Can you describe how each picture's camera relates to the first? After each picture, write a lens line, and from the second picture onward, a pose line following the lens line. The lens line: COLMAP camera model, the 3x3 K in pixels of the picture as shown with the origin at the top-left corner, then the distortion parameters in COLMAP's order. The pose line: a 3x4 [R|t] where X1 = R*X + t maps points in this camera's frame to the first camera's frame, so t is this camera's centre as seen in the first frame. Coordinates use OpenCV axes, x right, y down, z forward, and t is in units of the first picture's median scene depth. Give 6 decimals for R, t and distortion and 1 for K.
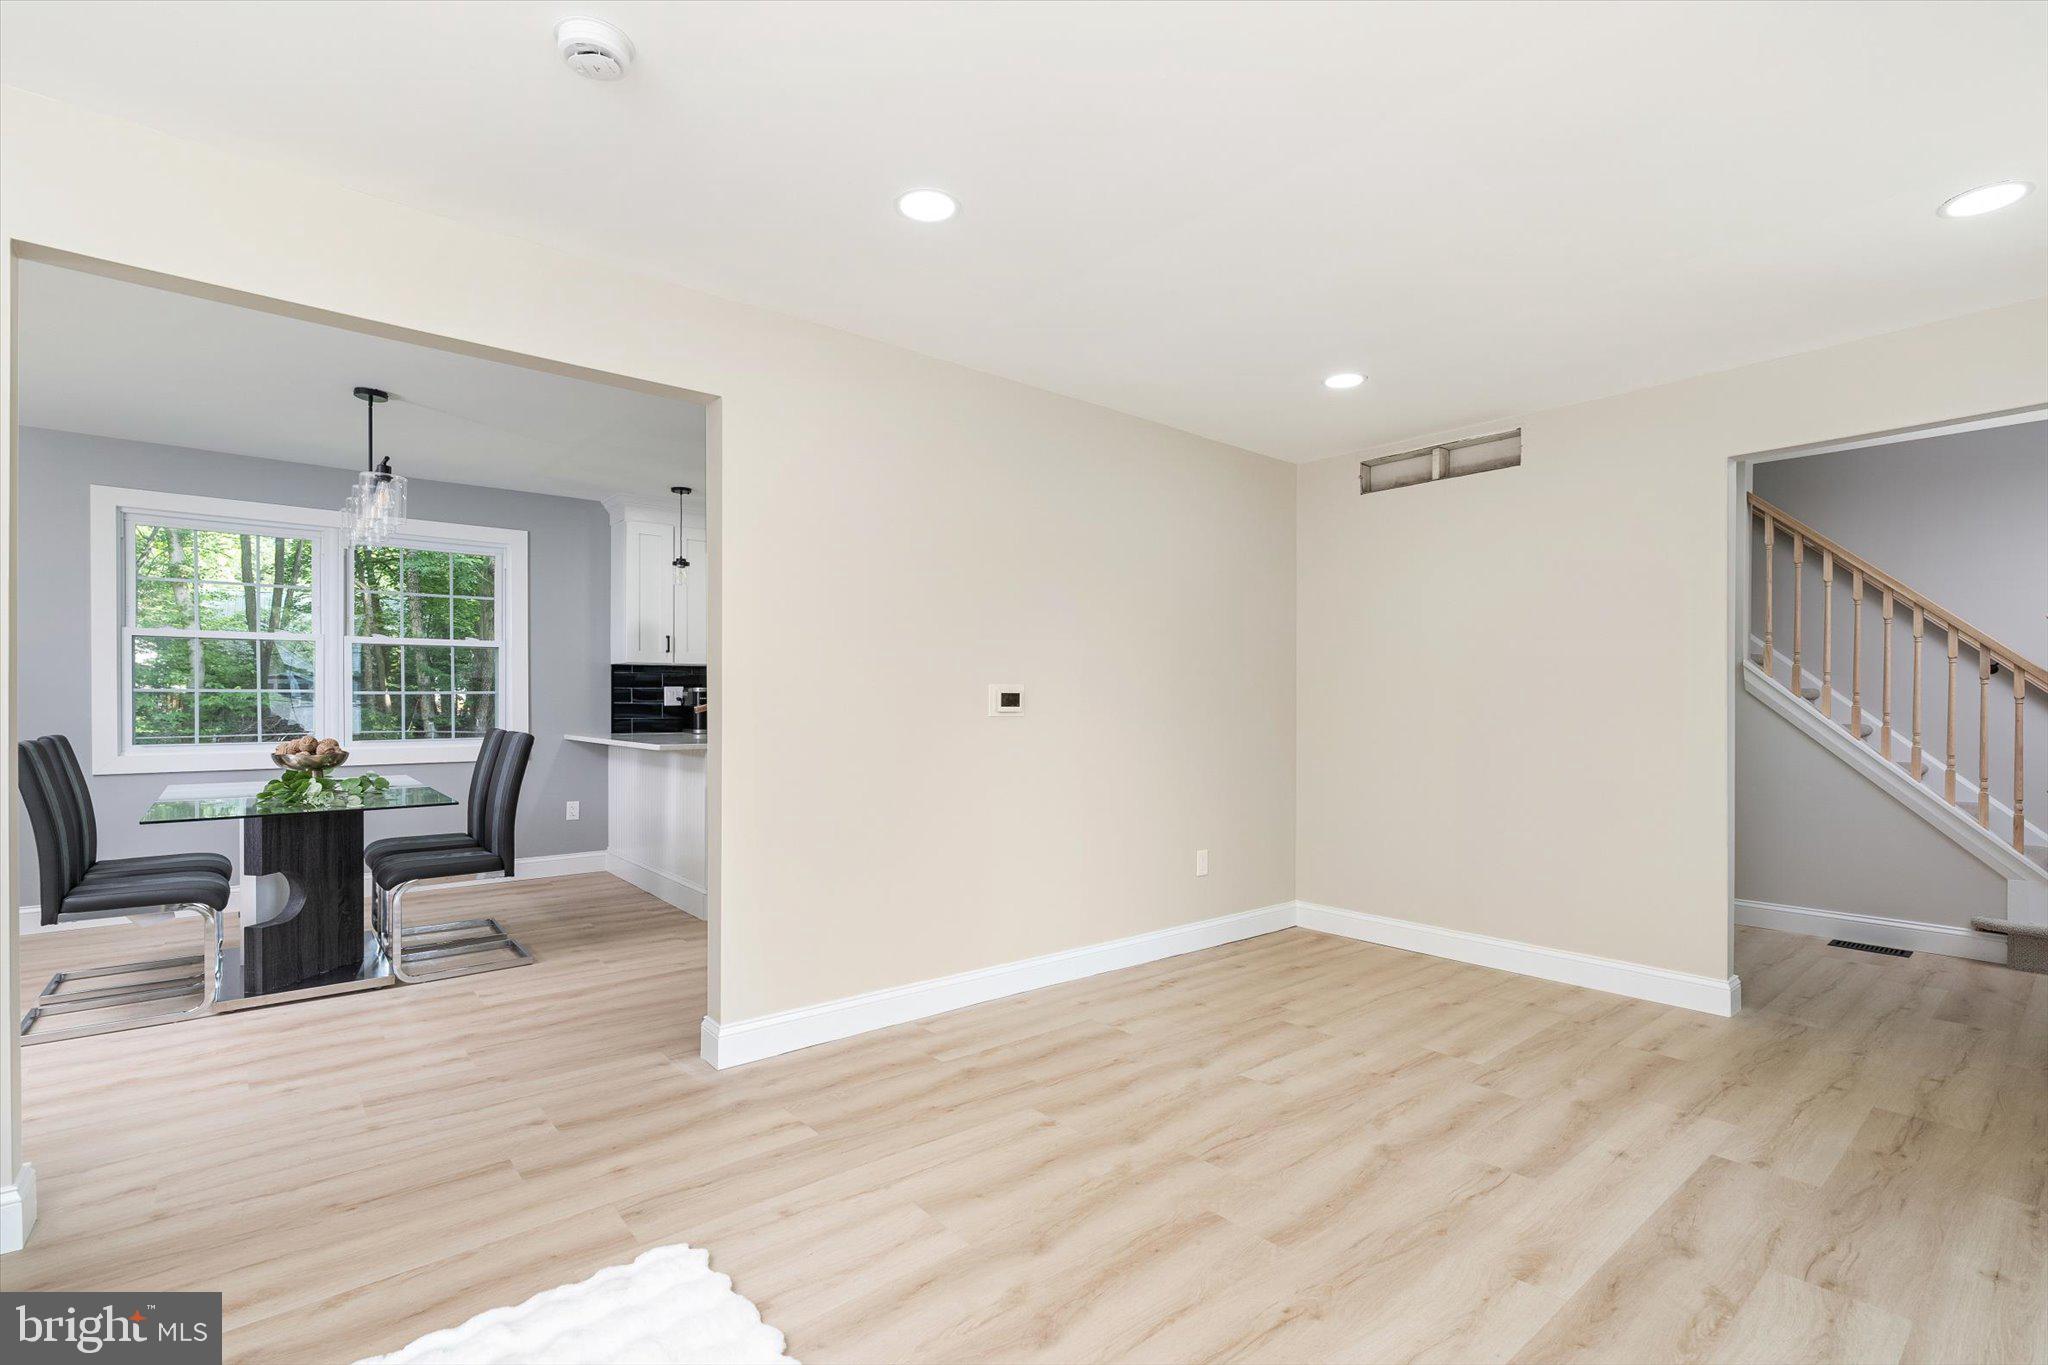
lens RADIAL K [[931.9, 0, 1015.8], [0, 931.9, 701.7], [0, 0, 1]] dist [-0.004019, 0.002792]
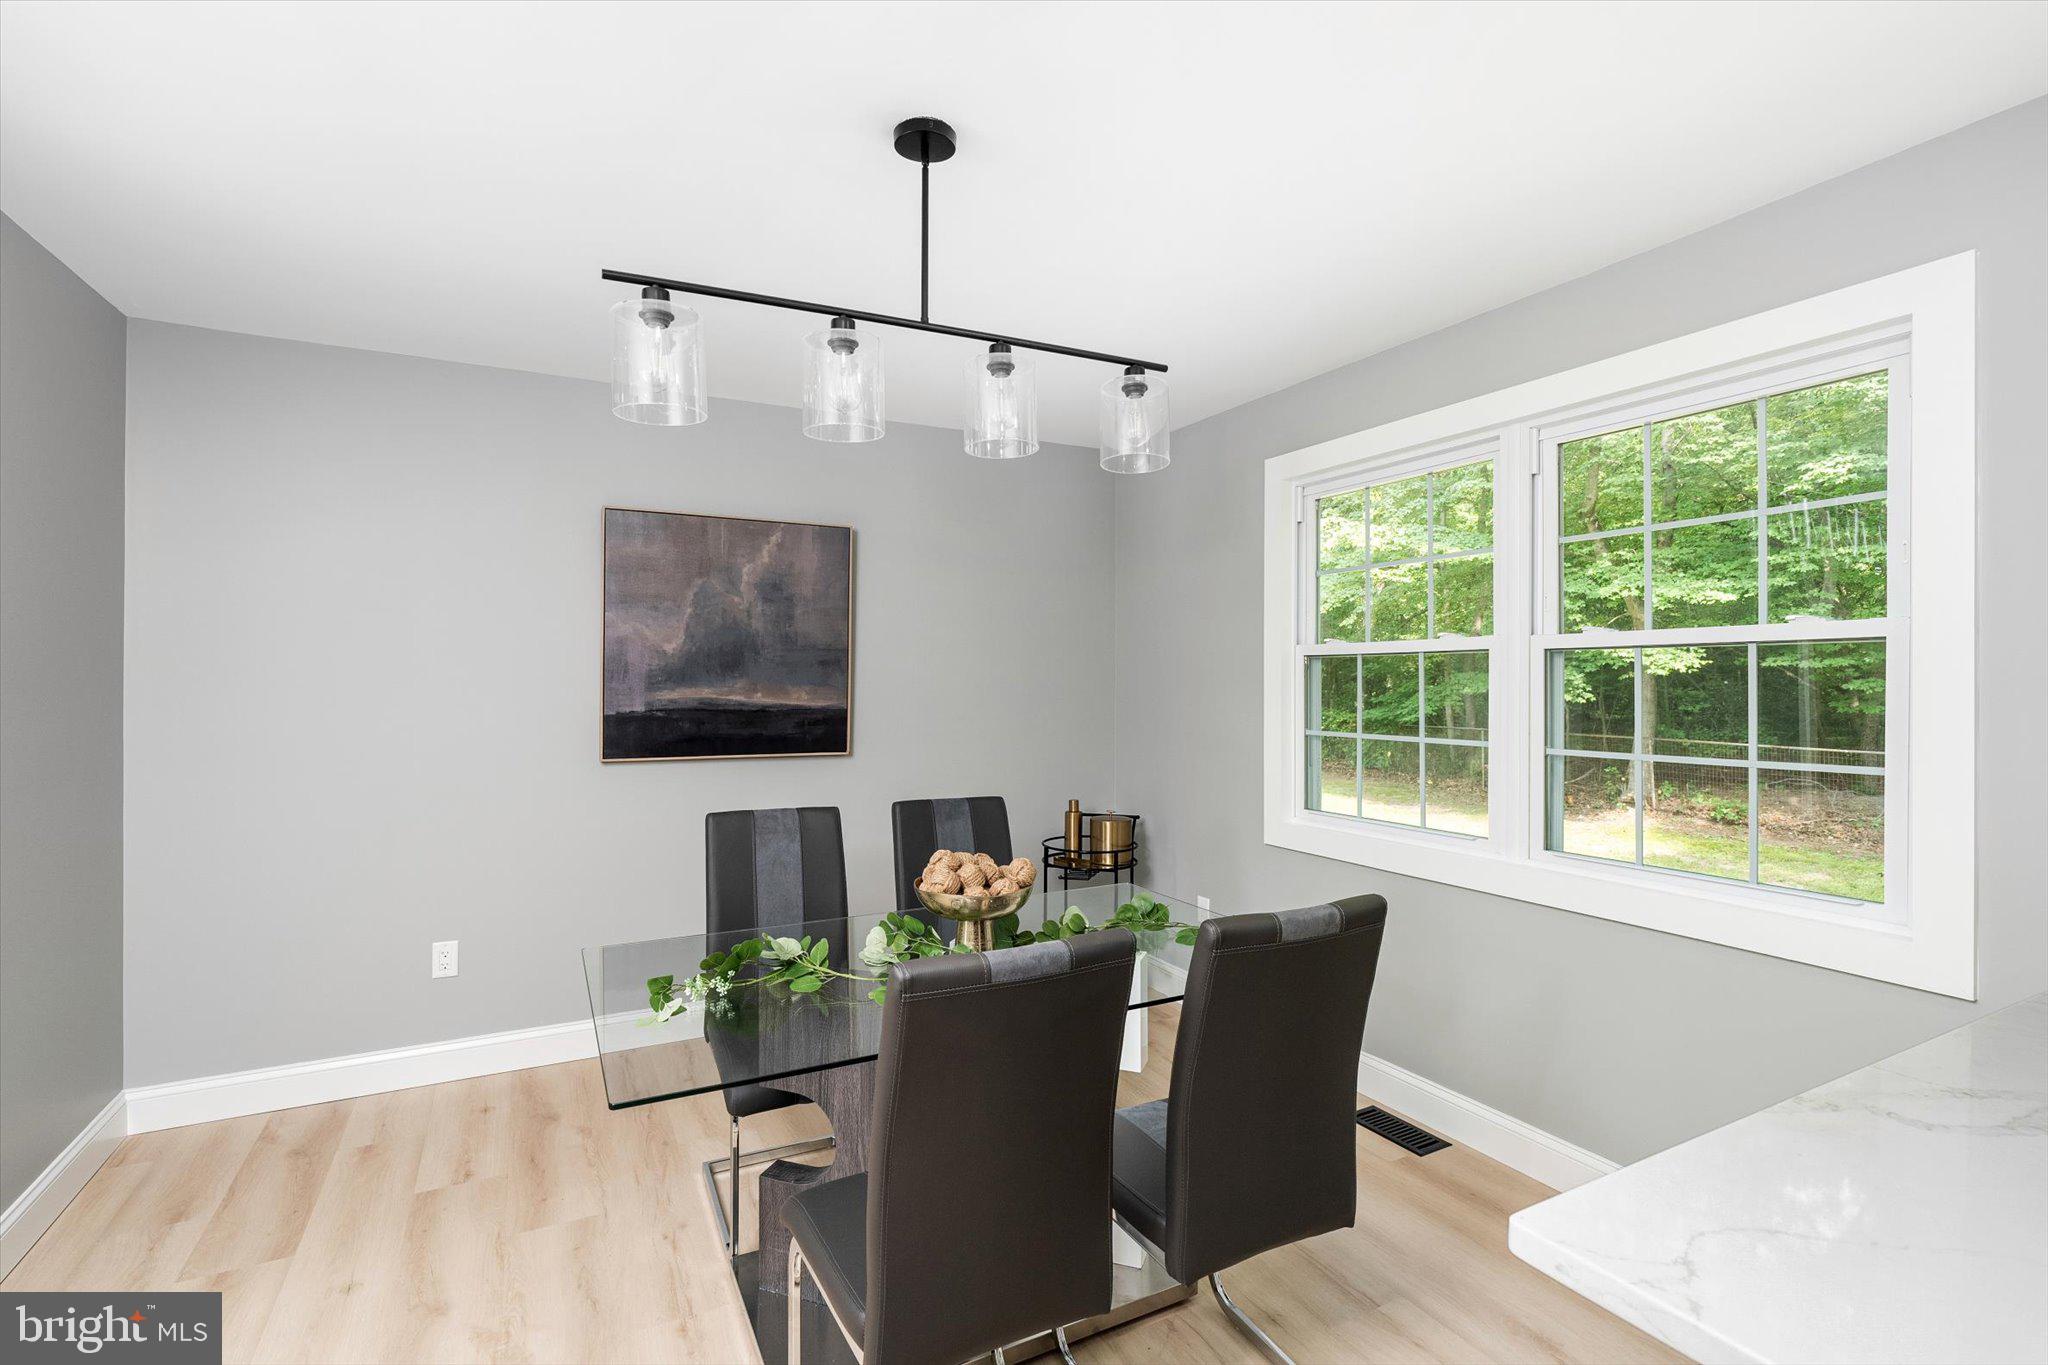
lens RADIAL K [[939.9, 0, 1020.2], [0, 939.9, 687.7], [0, 0, 1]] dist [-0.002864, -0.000280]
pose [[-0.209397, 0.005792, -0.977814, -0.204877], [-0.008998, 0.999929, 0.007850, -0.050836], [0.977789, 0.010443, -0.209330, 0.954403]]
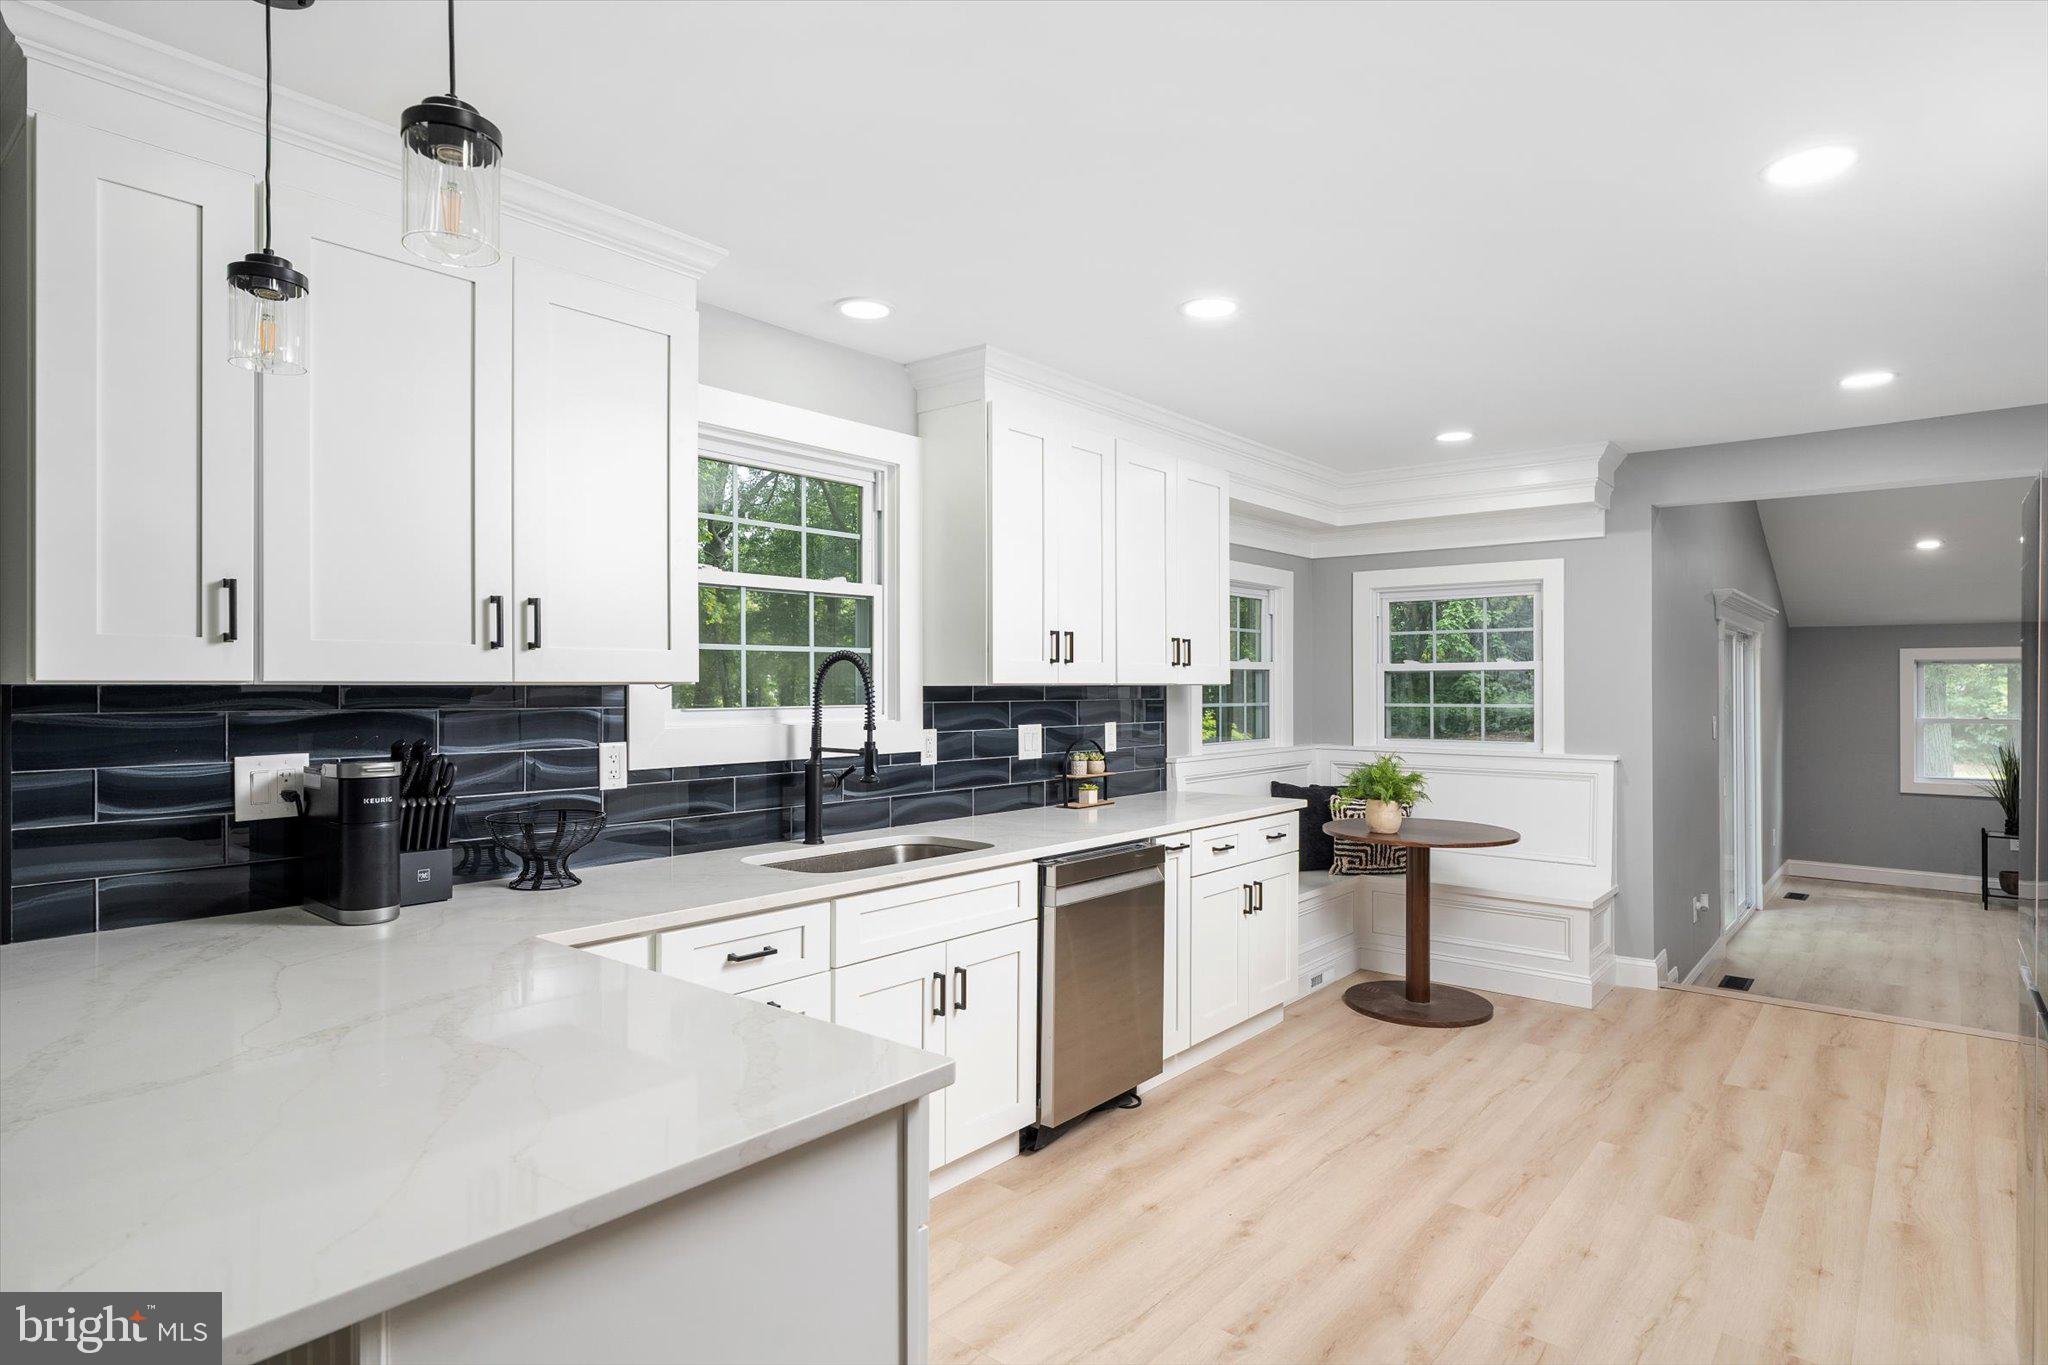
lens RADIAL K [[1104.2, 0, 1024.4], [0, 1104.2, 679.7], [0, 0, 1]] dist [0.002194, 0.001097]
pose [[0.982261, 0.001571, 0.187512, -0.273007], [-0.000211, 0.999974, -0.007274, -0.051555], [-0.187518, 0.007106, 0.982235, 0.840904]]
